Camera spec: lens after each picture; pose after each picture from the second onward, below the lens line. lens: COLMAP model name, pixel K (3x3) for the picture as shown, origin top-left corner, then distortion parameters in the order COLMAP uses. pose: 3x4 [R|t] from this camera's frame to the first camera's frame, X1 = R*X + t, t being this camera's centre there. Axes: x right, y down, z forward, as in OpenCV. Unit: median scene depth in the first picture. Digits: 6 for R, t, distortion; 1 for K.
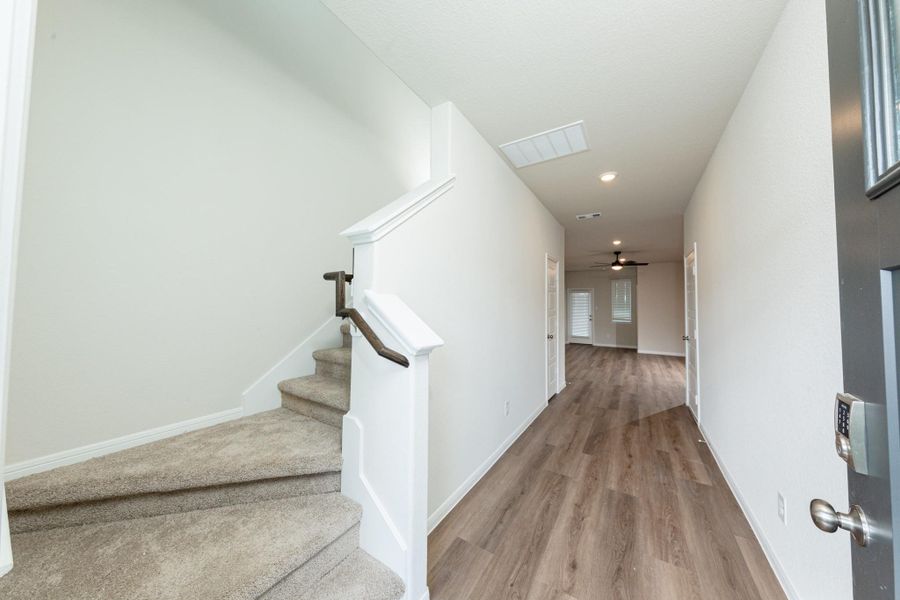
lens RADIAL K [[294.2, 0, 446.9], [0, 294.2, 298.1], [0, 0, 1]] dist [0.006973, -0.001284]
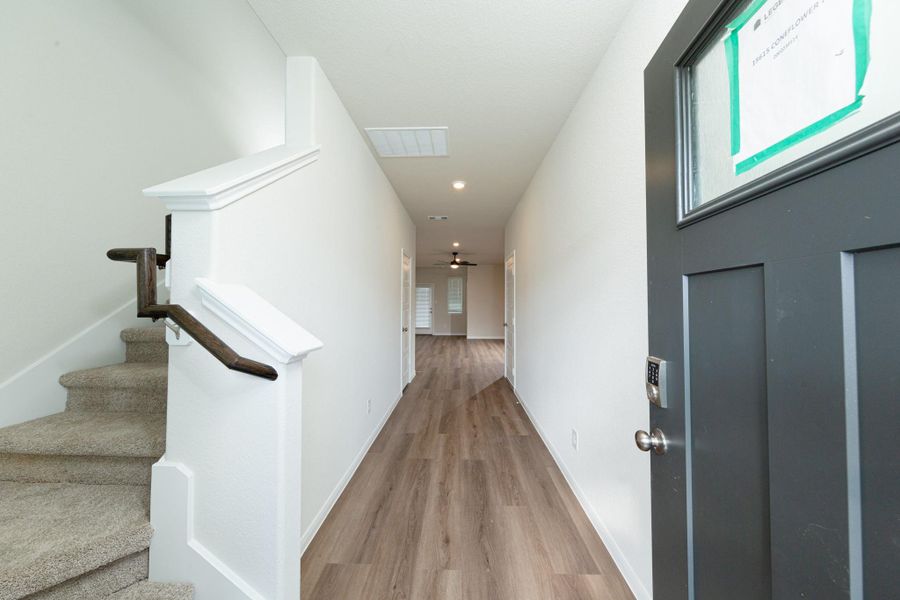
lens RADIAL K [[294.2, 0, 449.9], [0, 294.2, 297.7], [0, 0, 1]] dist [0.006973, -0.001284]
pose [[0.861468, -0.000877, 0.507812, -0.095631], [-0.008669, 0.999827, 0.016434, 0.001893], [-0.507739, -0.018560, 0.861311, 0.073603]]
